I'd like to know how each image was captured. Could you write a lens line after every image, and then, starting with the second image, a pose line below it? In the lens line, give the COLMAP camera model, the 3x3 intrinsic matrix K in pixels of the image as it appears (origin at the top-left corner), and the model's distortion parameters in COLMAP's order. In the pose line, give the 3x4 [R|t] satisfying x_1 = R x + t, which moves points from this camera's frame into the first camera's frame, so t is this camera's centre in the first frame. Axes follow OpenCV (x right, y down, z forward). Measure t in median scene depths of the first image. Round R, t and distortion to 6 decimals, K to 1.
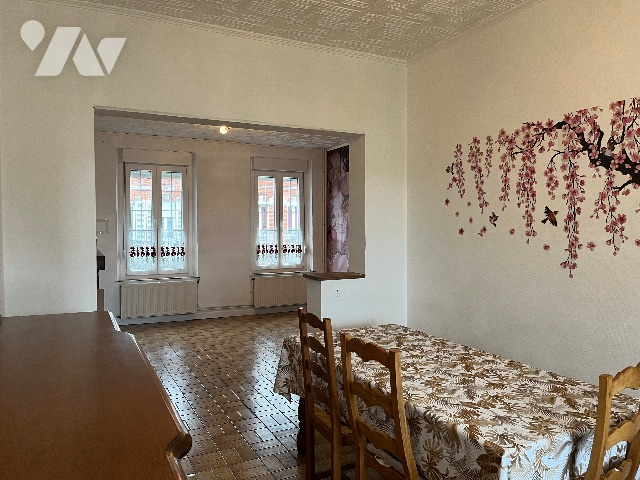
lens RADIAL K [[488.7, 0, 319.0], [0, 488.7, 240.0], [0, 0, 1]] dist [0.025673, -0.058641]
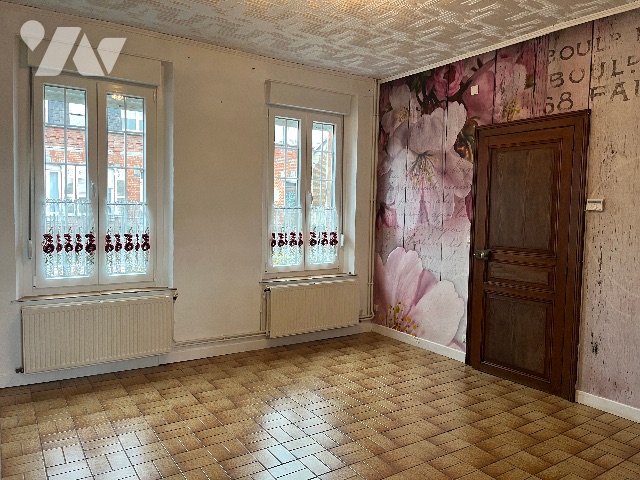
lens RADIAL K [[488.7, 0, 322.3], [0, 488.7, 238.0], [0, 0, 1]] dist [0.025673, -0.058641]
pose [[0.993565, 0.015853, 0.112149, -0.131700], [-0.020082, 0.999125, 0.036677, -0.005908], [-0.111470, -0.038693, 0.993014, 0.396727]]
